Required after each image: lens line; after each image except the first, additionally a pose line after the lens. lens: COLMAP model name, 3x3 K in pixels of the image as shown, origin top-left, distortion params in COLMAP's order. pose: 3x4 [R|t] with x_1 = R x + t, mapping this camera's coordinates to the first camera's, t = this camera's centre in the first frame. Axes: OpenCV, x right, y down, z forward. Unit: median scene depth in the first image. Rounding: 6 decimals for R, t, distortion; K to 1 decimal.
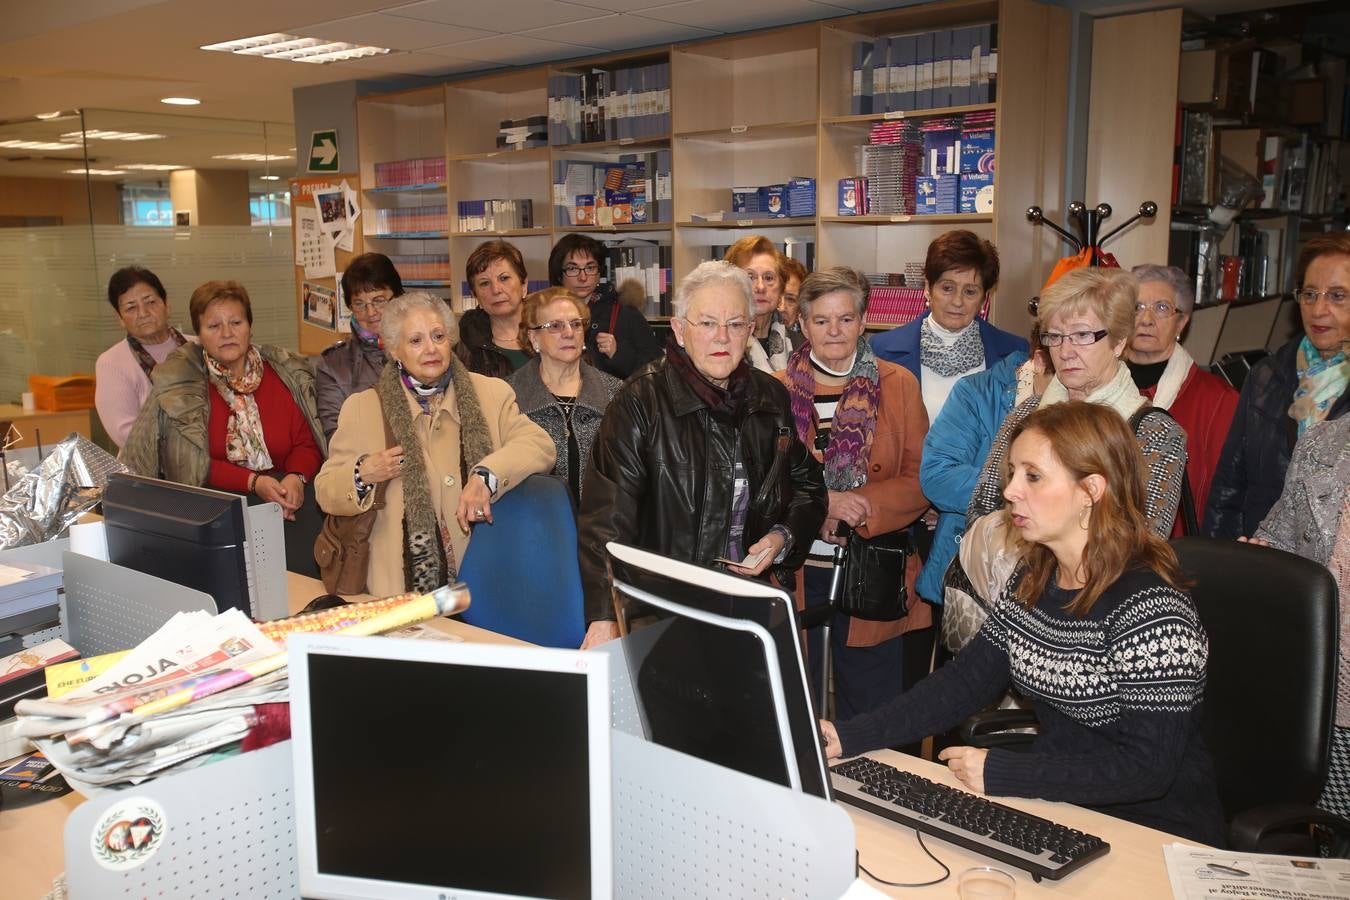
lens RADIAL K [[1282.5, 0, 675.0], [0, 1282.5, 450.0], [0, 0, 1]] dist [0.063489, -0.002768]
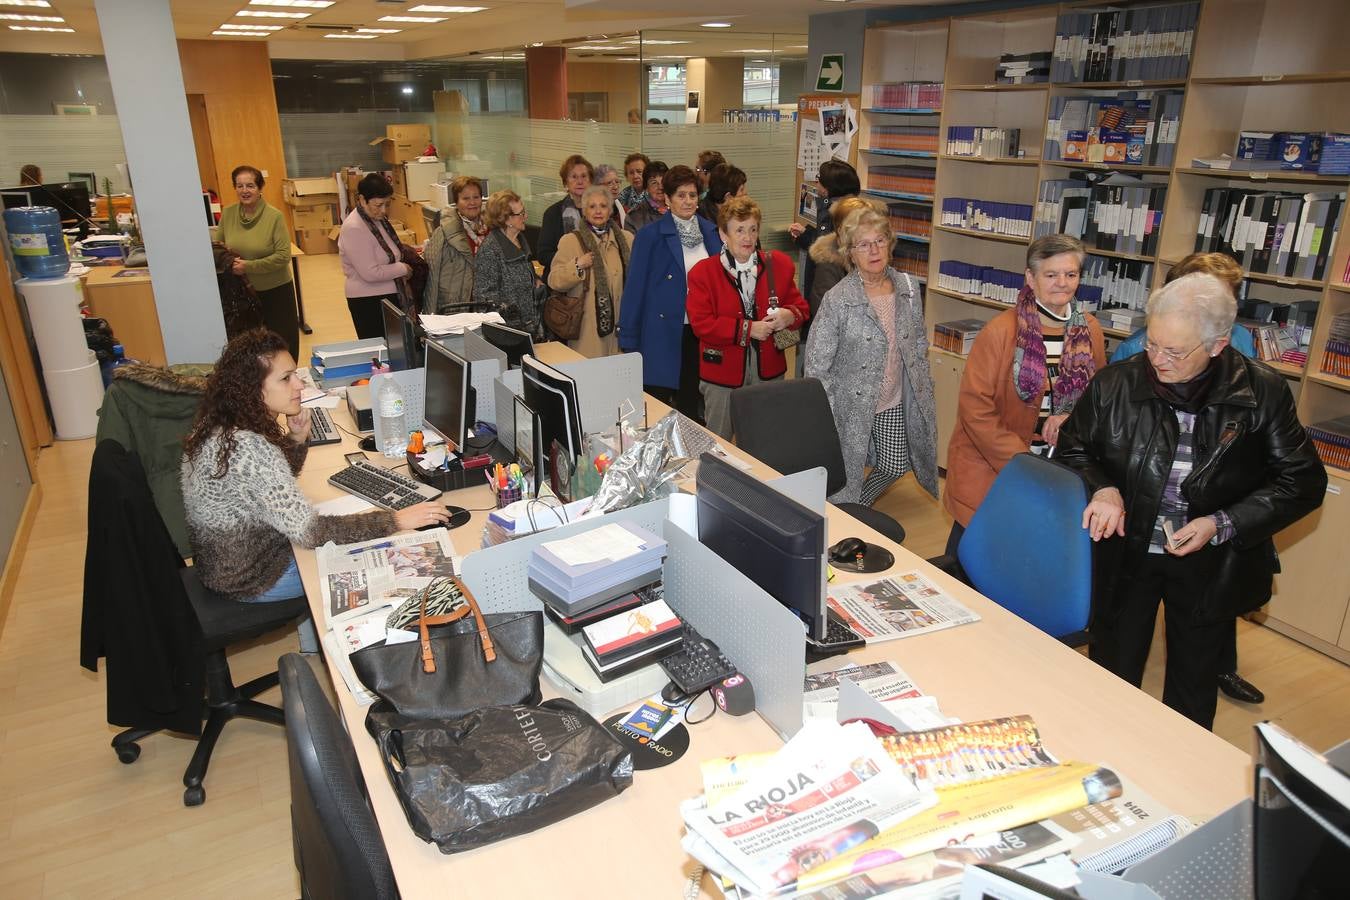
lens RADIAL K [[952.6, 0, 675.0], [0, 952.6, 450.0], [0, 0, 1]] dist [-0.086522, 0.112500]
pose [[0.939827, 0.131392, -0.315376, -0.105815], [-0.059383, 0.971864, 0.227934, -0.098922], [0.336451, -0.195490, 0.921186, 0.115179]]
